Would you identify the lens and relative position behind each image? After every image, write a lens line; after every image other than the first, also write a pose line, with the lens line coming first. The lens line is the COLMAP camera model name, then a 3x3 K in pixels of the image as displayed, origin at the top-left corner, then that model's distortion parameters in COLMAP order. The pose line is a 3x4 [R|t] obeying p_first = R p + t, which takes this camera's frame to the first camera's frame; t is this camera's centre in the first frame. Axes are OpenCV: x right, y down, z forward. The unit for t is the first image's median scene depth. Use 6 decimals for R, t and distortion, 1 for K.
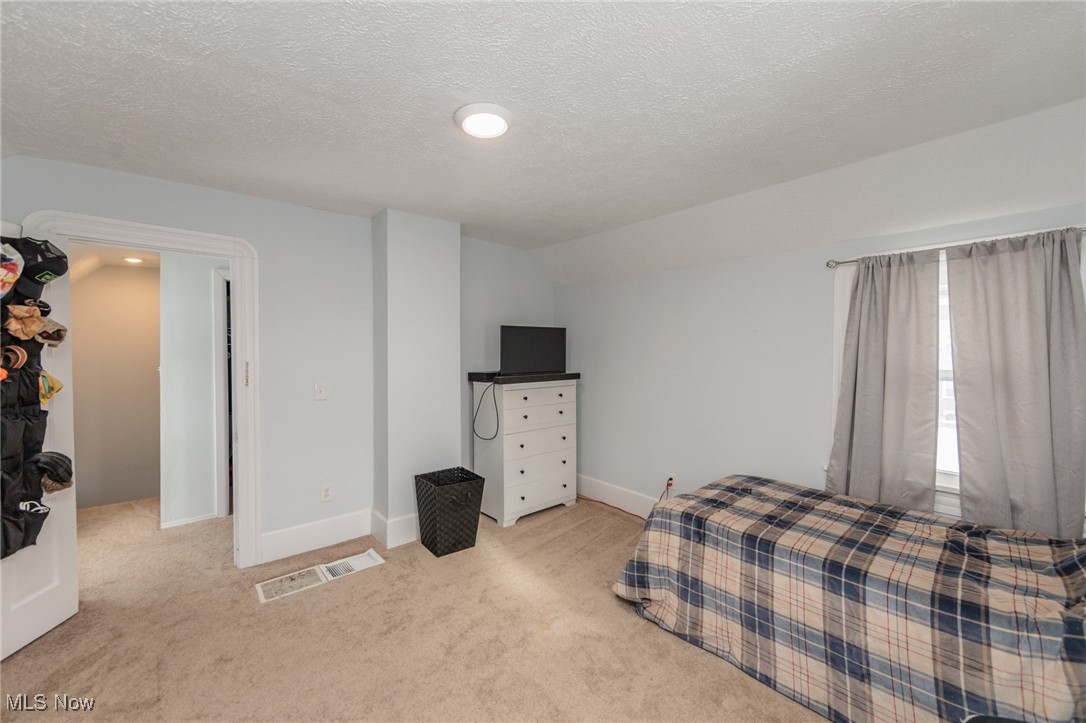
lens RADIAL K [[424.7, 0, 541.7], [0, 424.7, 354.4], [0, 0, 1]] dist [-0.003283, 0.000176]
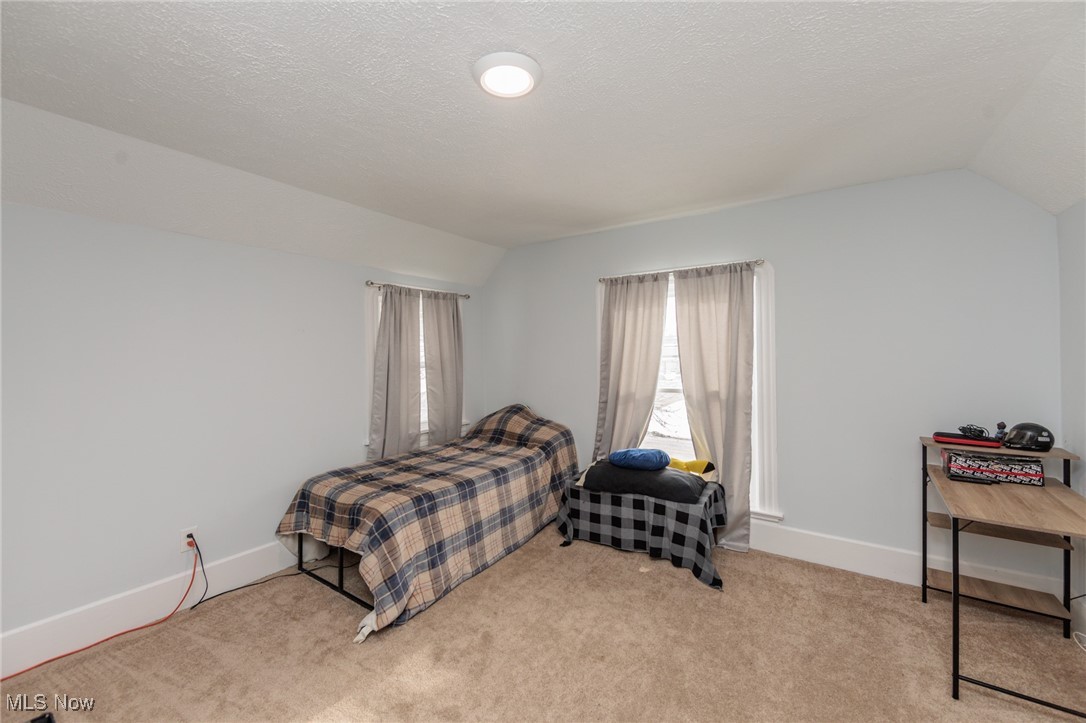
lens RADIAL K [[424.7, 0, 540.2], [0, 424.7, 354.7], [0, 0, 1]] dist [-0.003283, 0.000176]
pose [[-0.254358, -0.005898, 0.967092, -0.821822], [0.019233, 0.999753, 0.011155, -0.001102], [-0.966919, 0.021437, -0.254181, 0.983950]]
